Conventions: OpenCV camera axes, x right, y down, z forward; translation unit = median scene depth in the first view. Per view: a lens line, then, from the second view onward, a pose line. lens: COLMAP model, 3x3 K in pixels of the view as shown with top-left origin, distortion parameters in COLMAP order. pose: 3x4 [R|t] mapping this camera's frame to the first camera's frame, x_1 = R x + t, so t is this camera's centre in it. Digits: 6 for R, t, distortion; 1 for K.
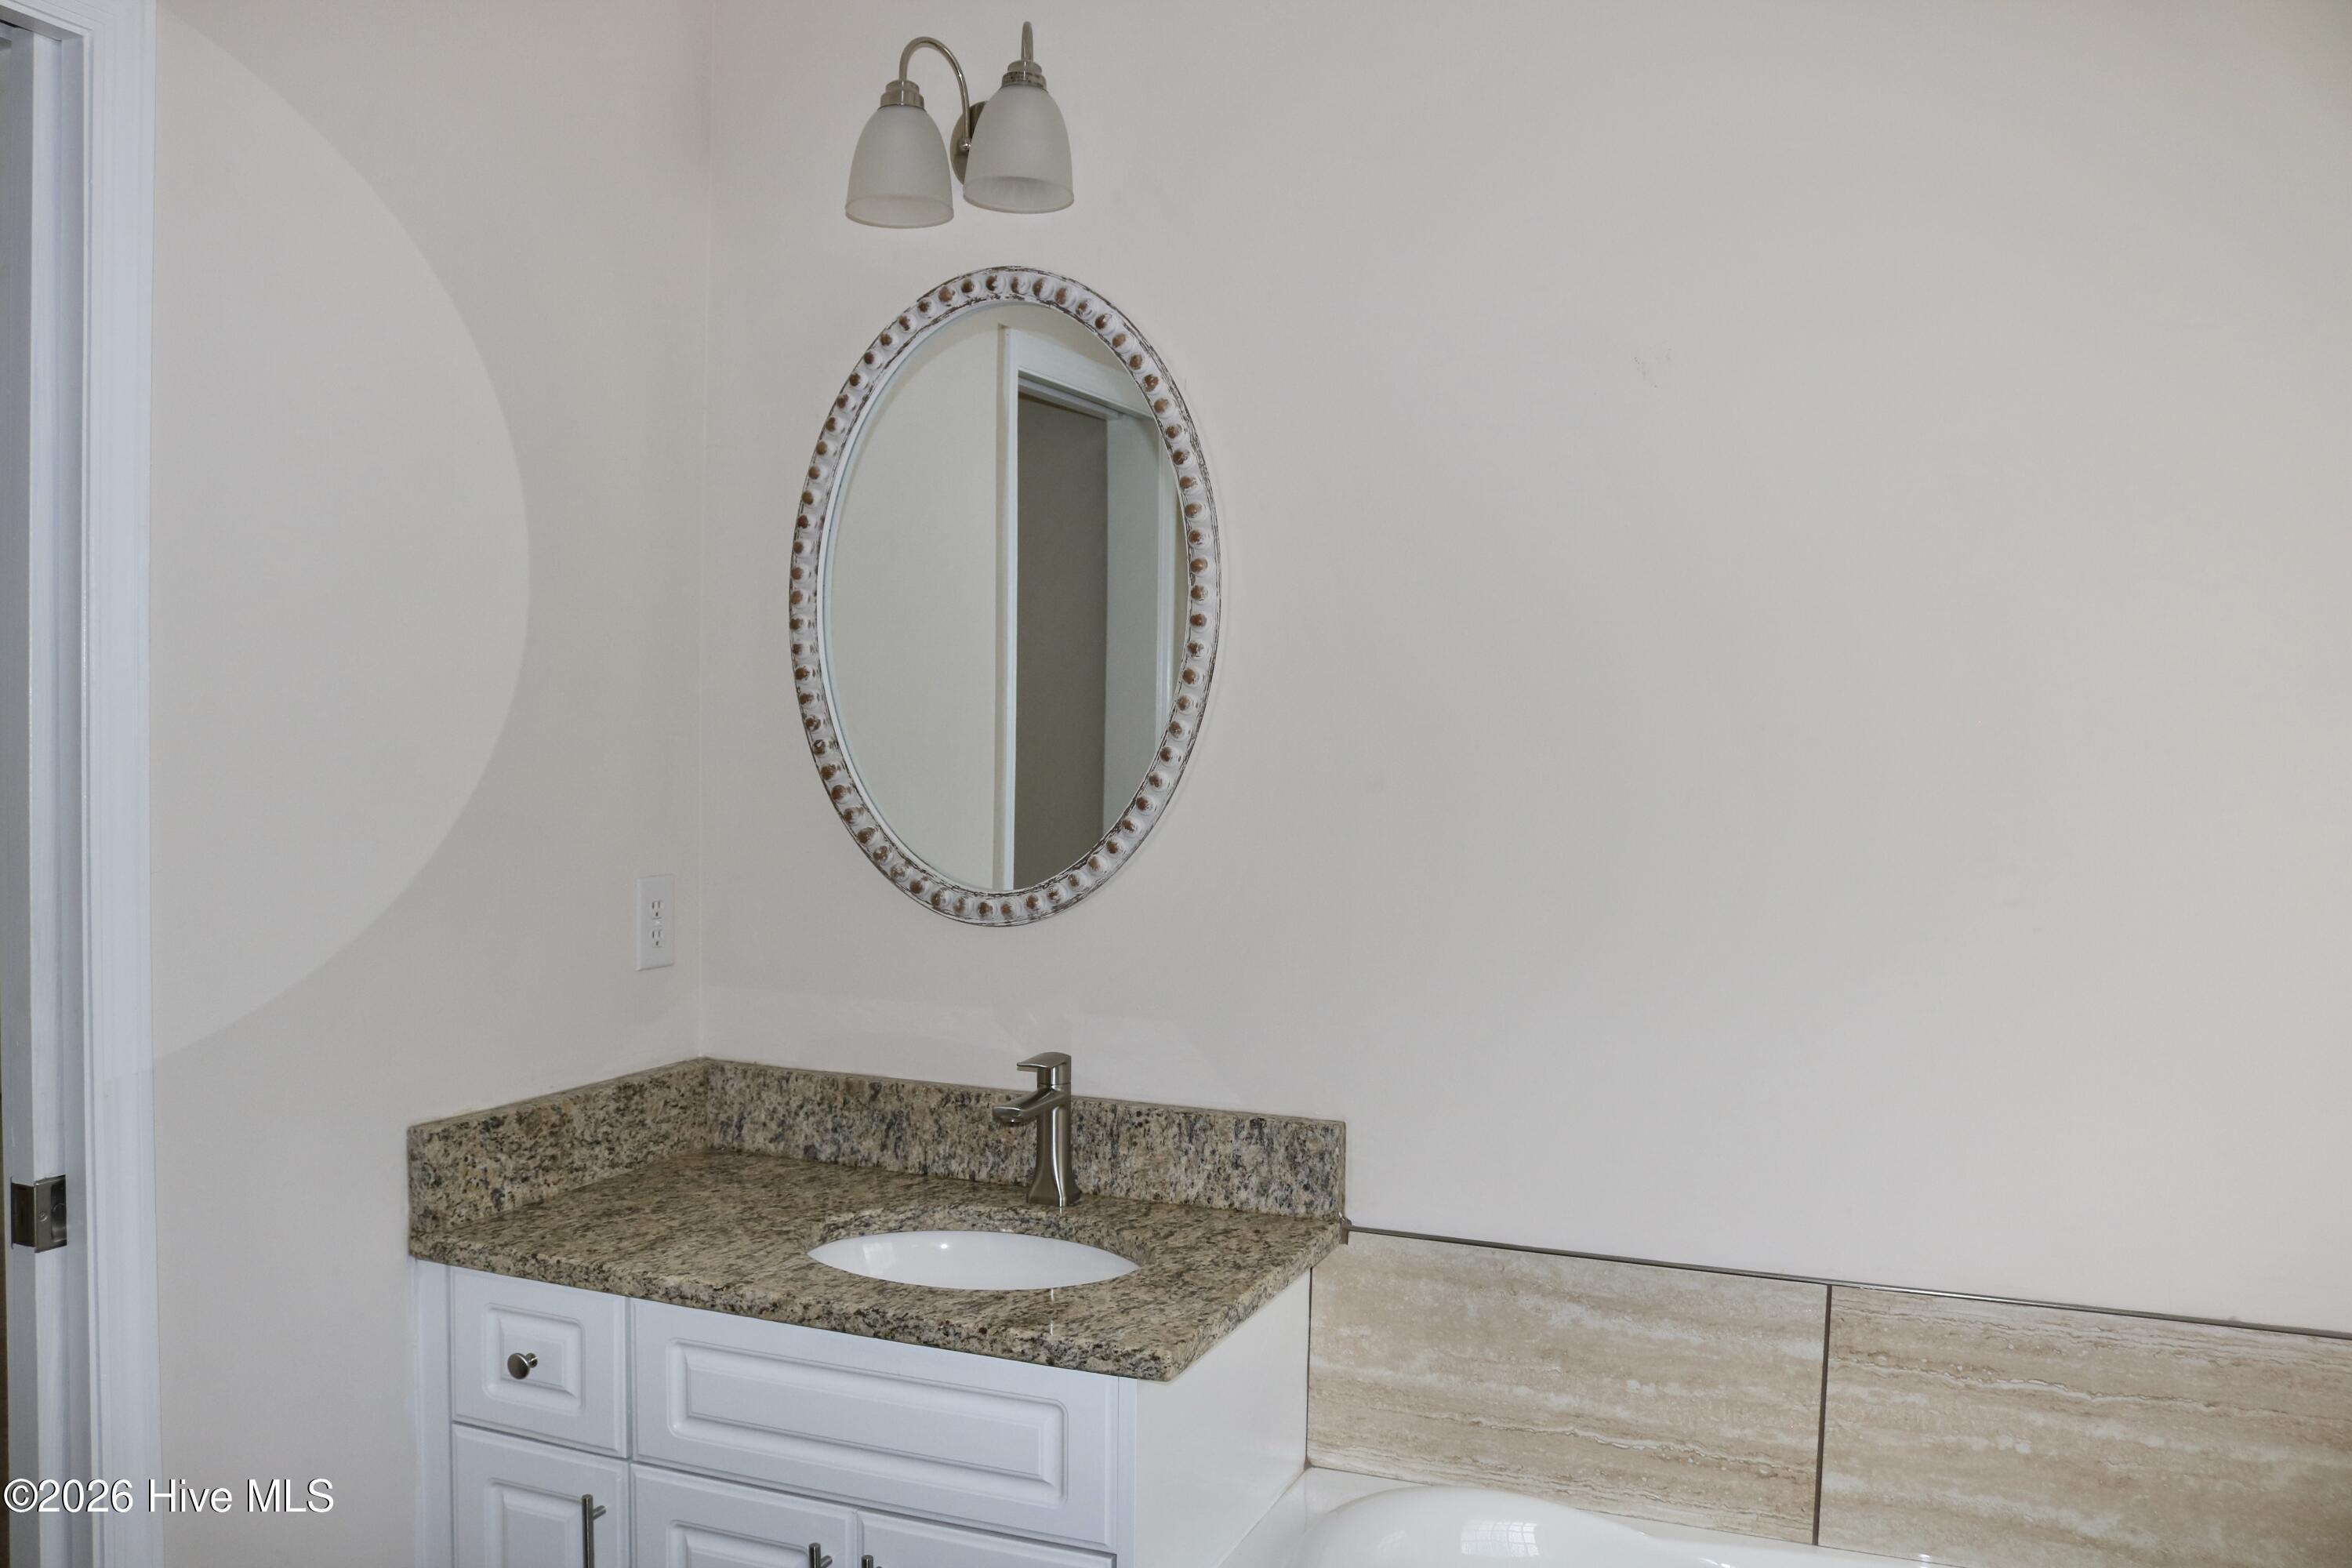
lens RADIAL K [[1964.4, 0, 1176.0], [0, 1964.4, 784.0], [0, 0, 1]] dist [-0.160615, 0.145927]
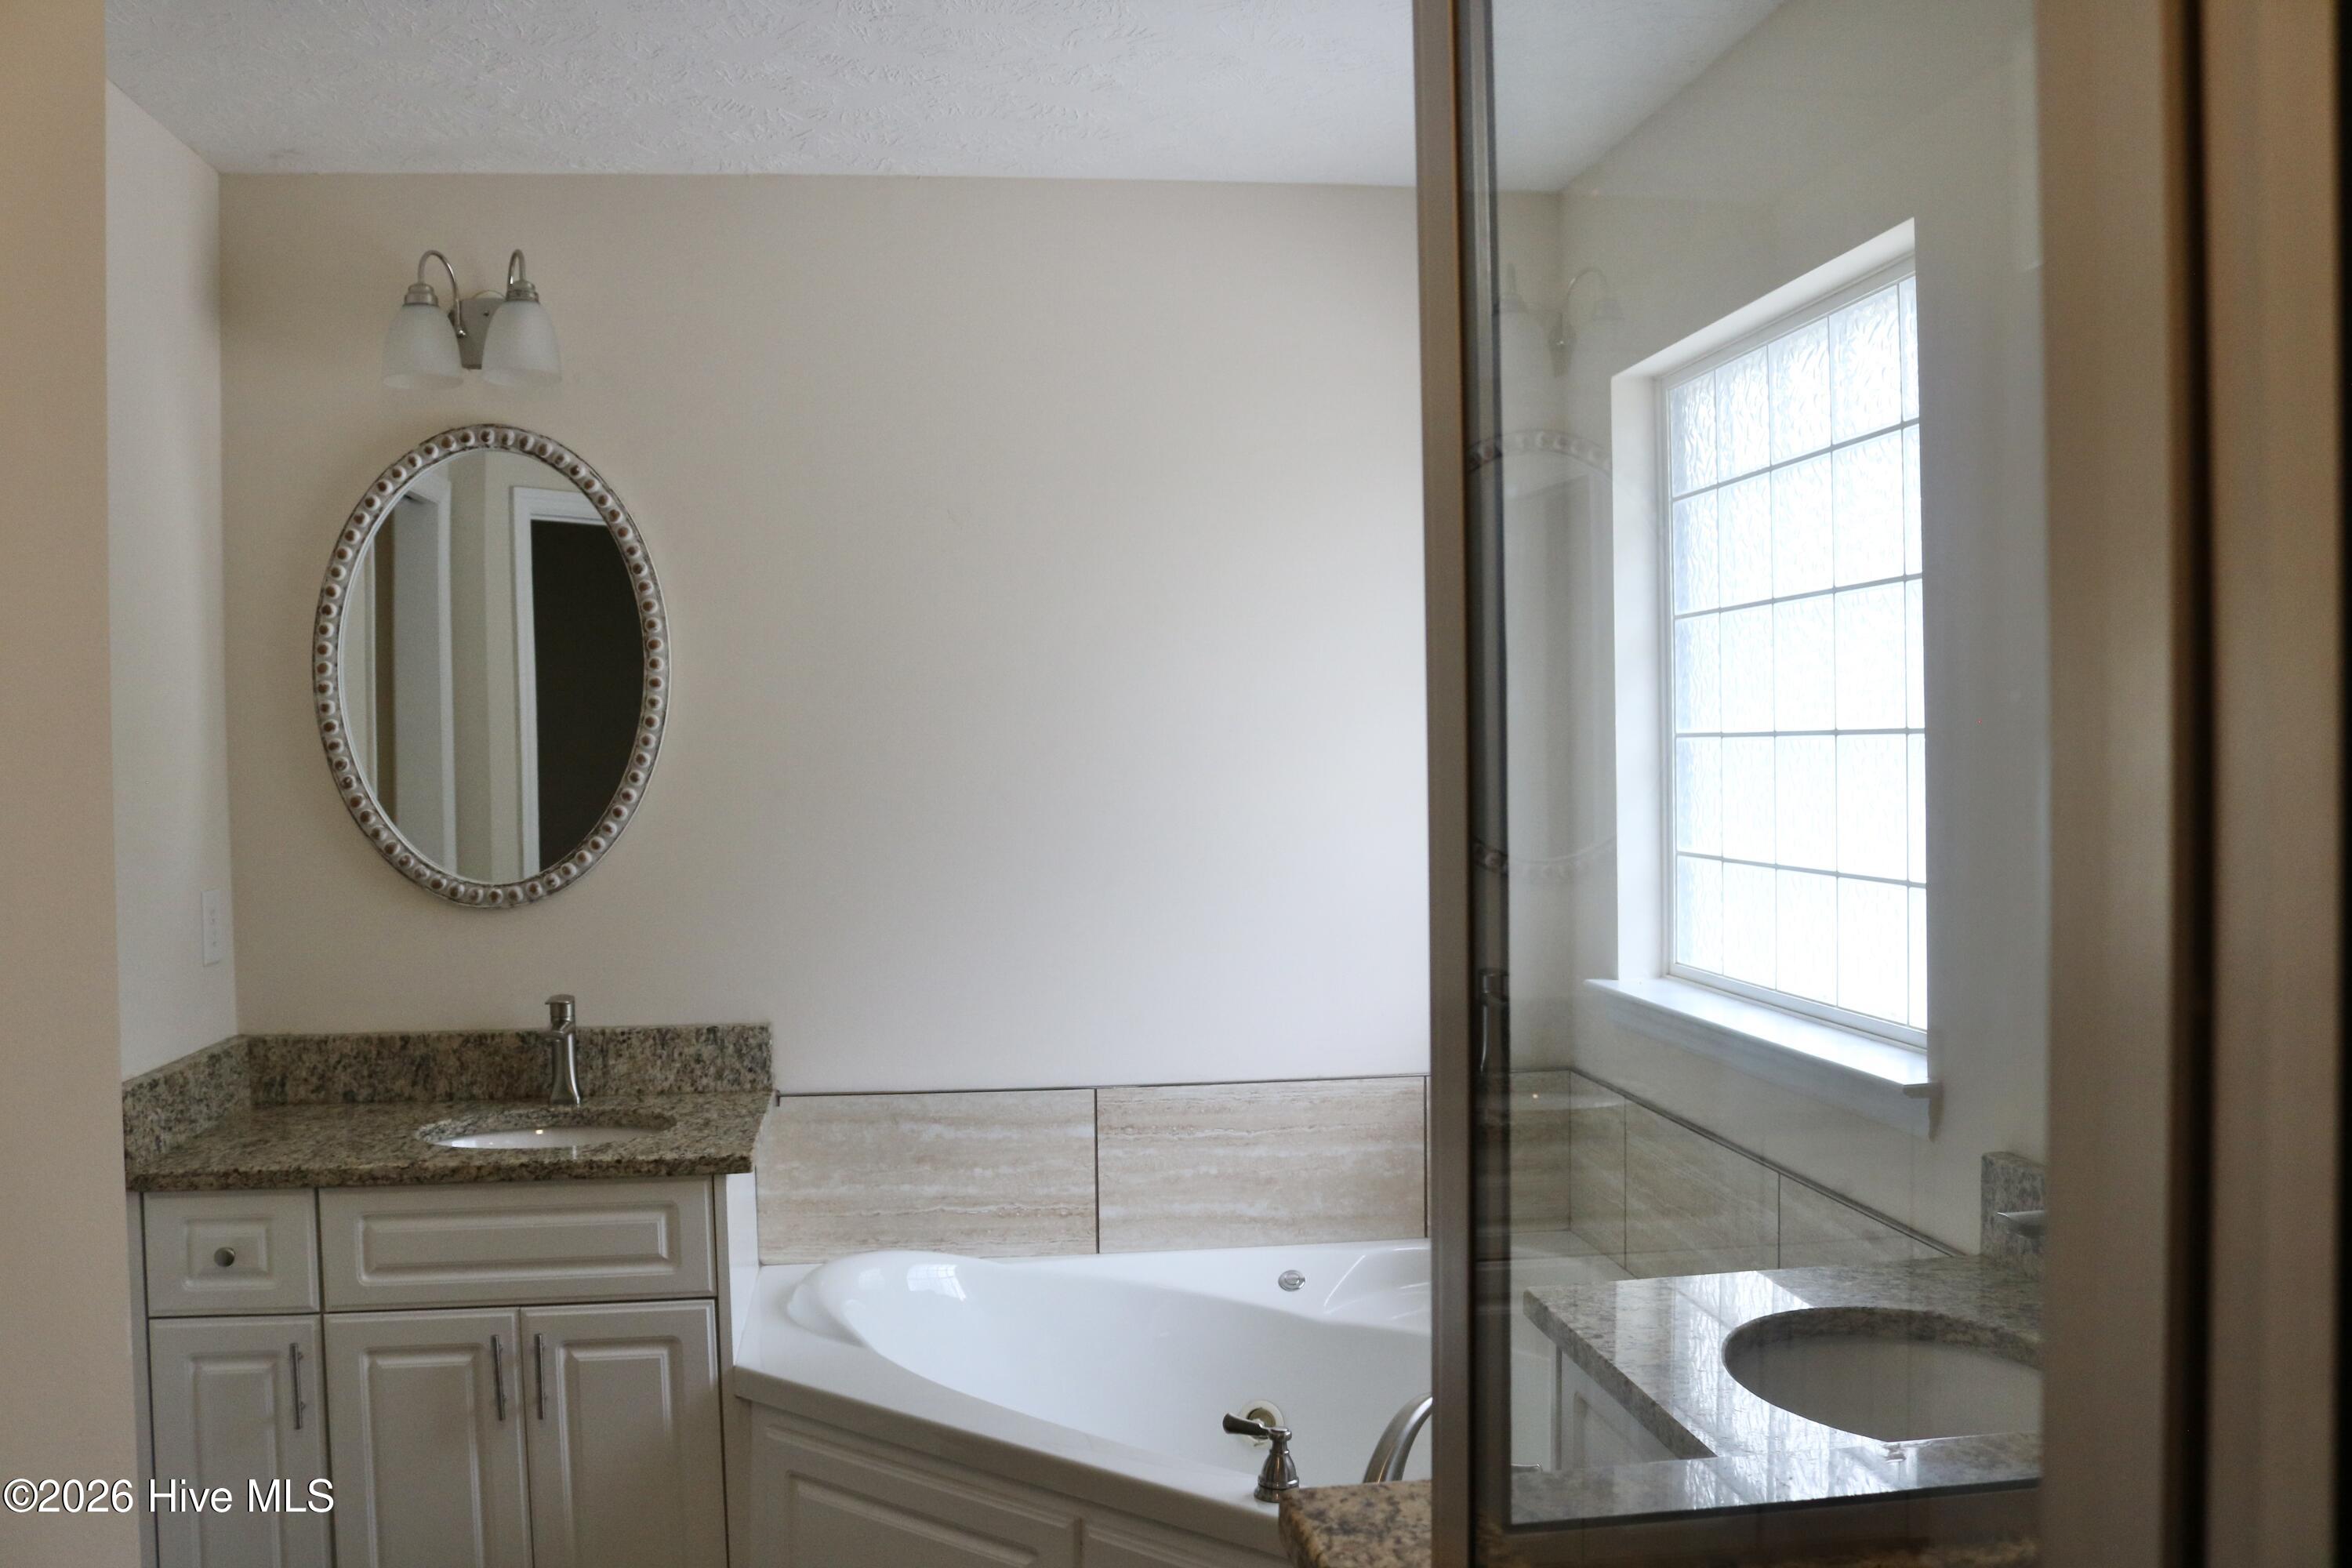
lens RADIAL K [[1964.4, 0, 1176.0], [0, 1964.4, 784.0], [0, 0, 1]] dist [-0.160615, 0.145927]
pose [[0.861624, -0.039012, 0.506045, -0.386367], [0.045822, 0.998949, -0.001010, 0.009440], [-0.505474, 0.024058, 0.862506, -0.419218]]
